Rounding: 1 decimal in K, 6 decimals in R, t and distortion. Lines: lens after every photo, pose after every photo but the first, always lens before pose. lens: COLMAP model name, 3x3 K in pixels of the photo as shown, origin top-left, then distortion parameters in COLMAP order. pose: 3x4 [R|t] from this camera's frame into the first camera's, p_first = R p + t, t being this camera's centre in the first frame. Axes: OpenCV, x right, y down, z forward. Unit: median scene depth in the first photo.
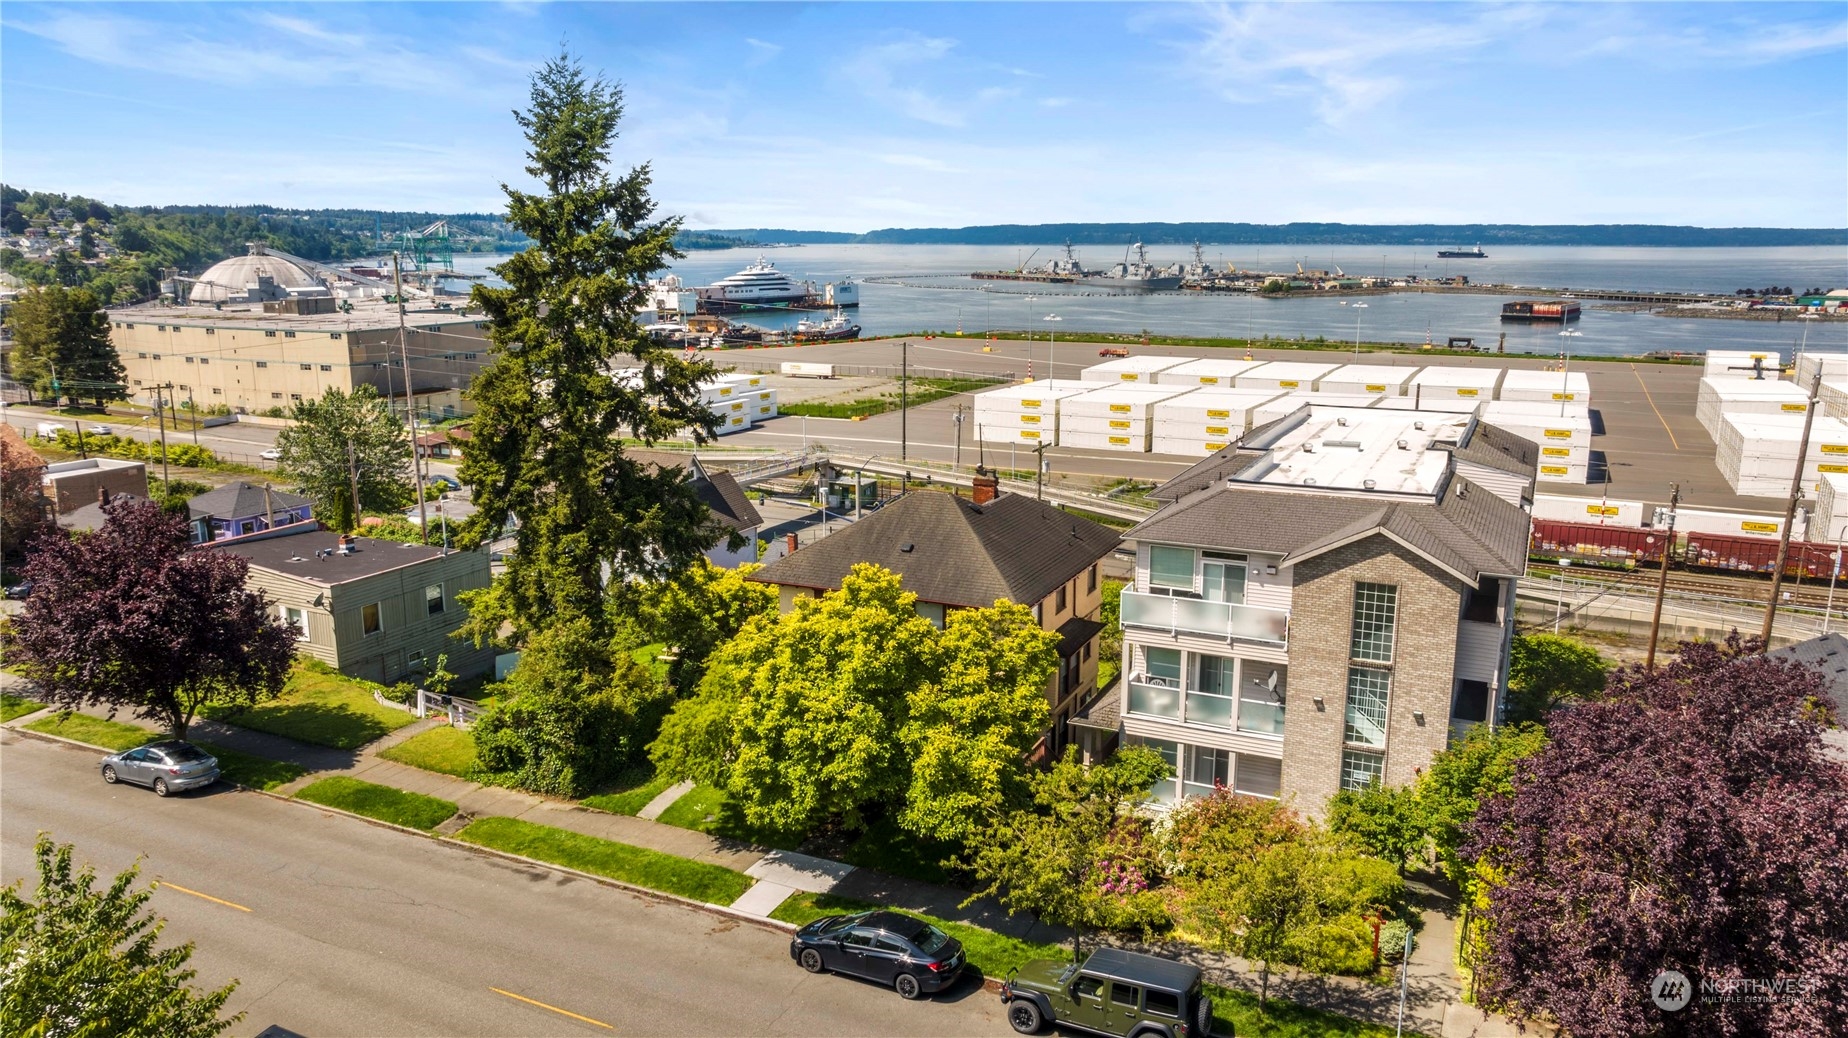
lens RADIAL K [[1302.3, 0, 921.4], [0, 1302.3, 529.8], [0, 0, 1]] dist [-0.017740, -0.000330]
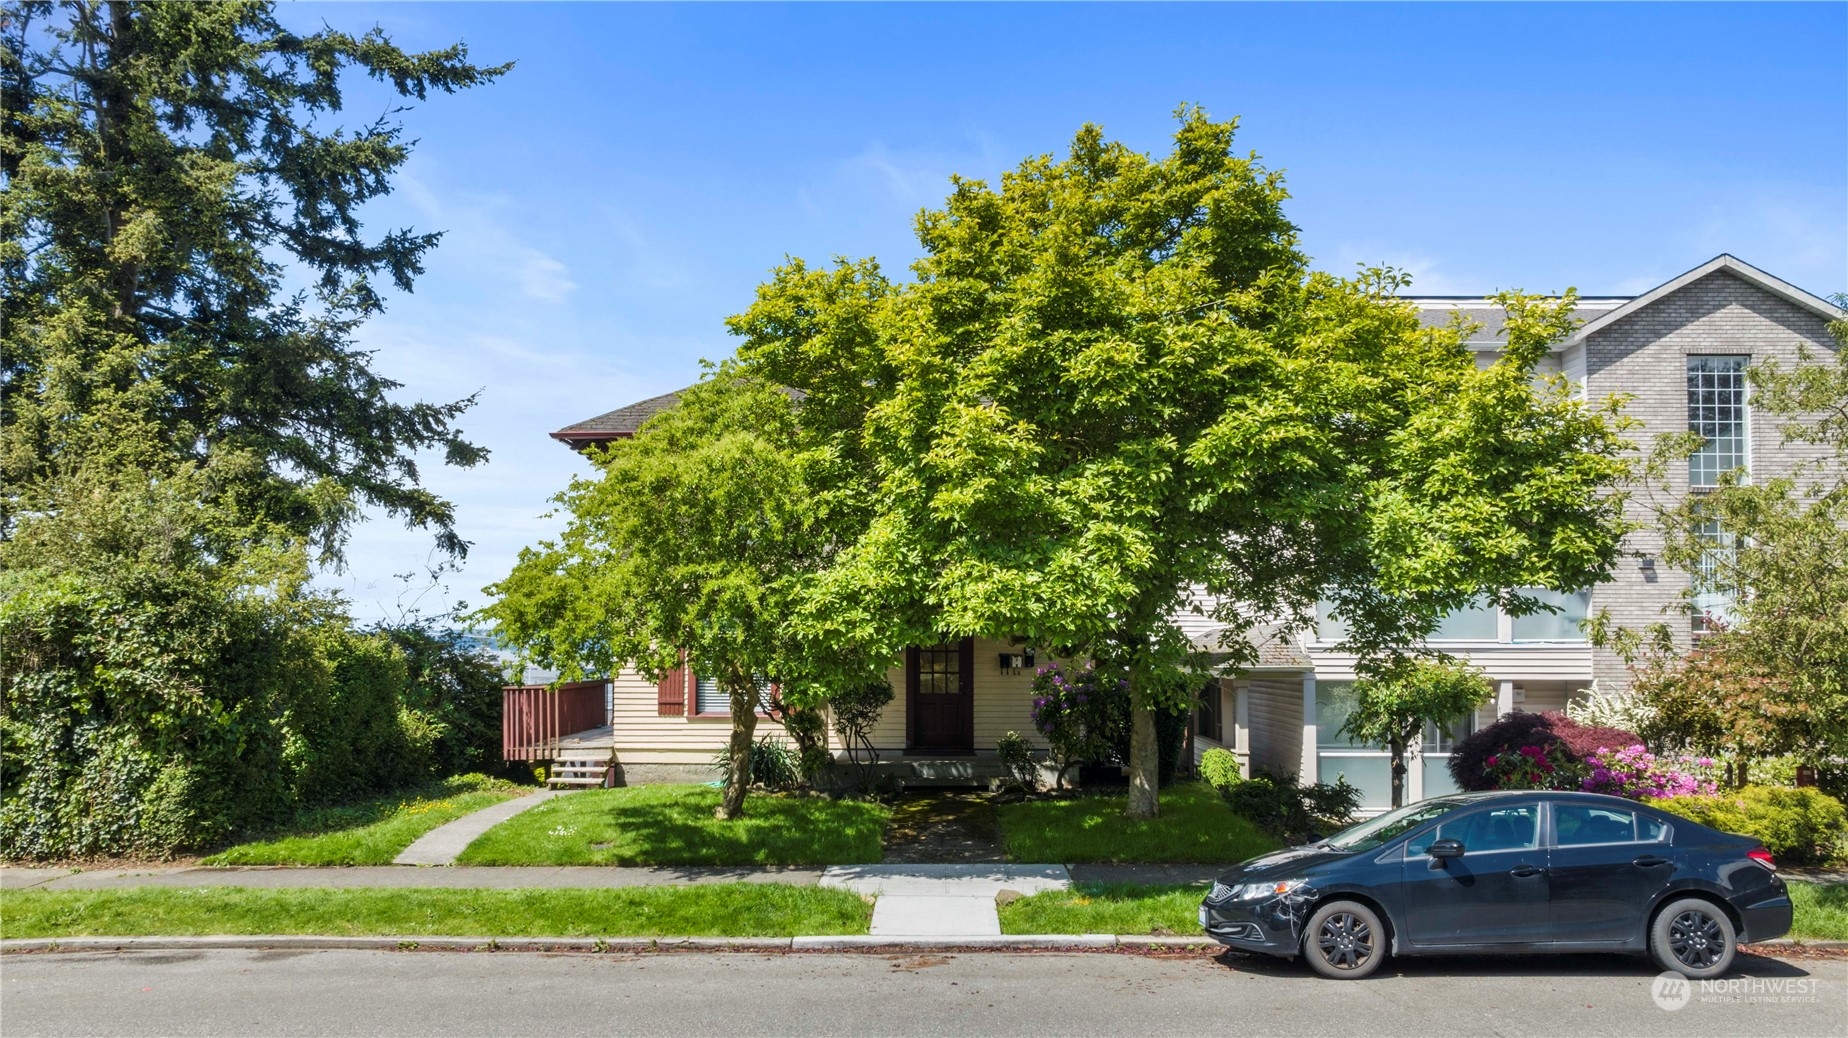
lens RADIAL K [[1323.9, 0, 917.4], [0, 1323.9, 597.2], [0, 0, 1]] dist [-0.003759, -0.000319]
pose [[0.905850, 0.020259, 0.423113, -0.238301], [0.087952, 0.968093, -0.234650, 0.241646], [-0.414367, 0.249771, 0.875166, 0.566870]]
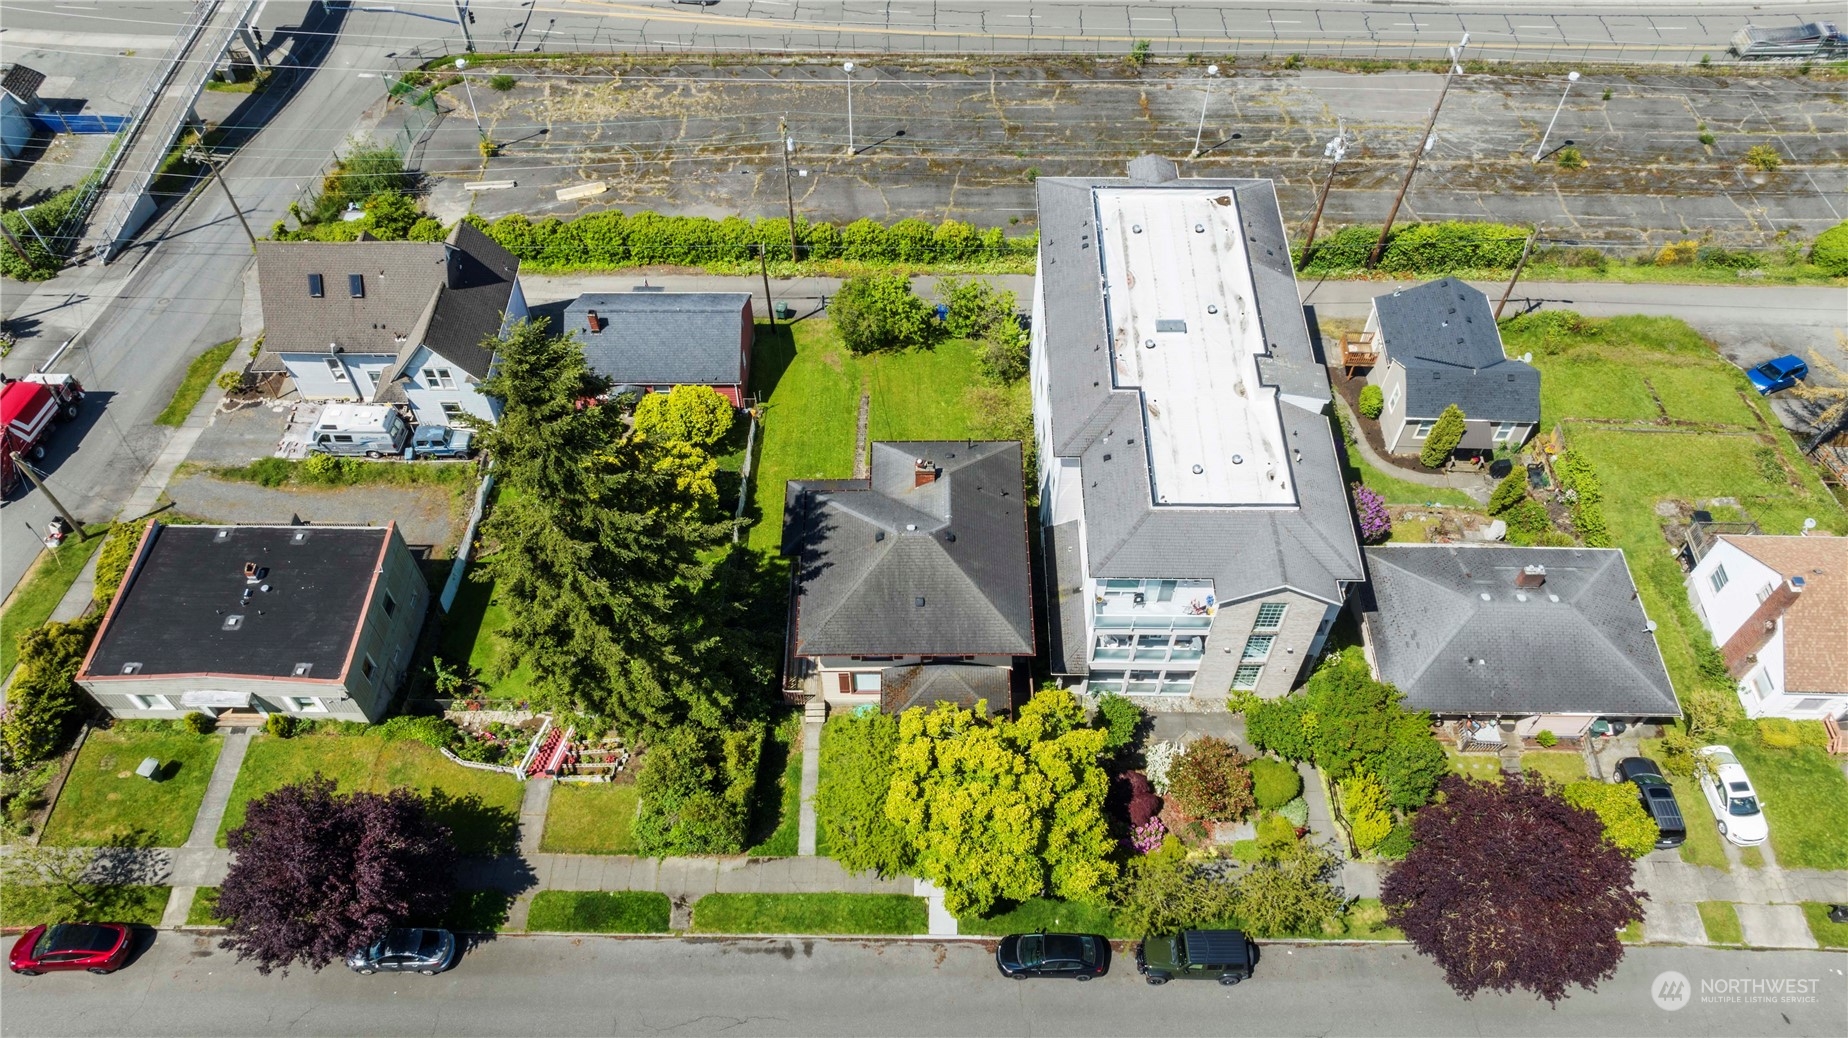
lens RADIAL K [[1295.6, 0, 922.2], [0, 1295.6, 536.5], [0, 0, 1]] dist [-0.007714, -0.001577]
pose [[0.904851, -0.341870, 0.253712, -0.326029], [0.092574, 0.739689, 0.666551, -0.928843], [-0.415542, -0.579642, 0.700957, 0.157394]]
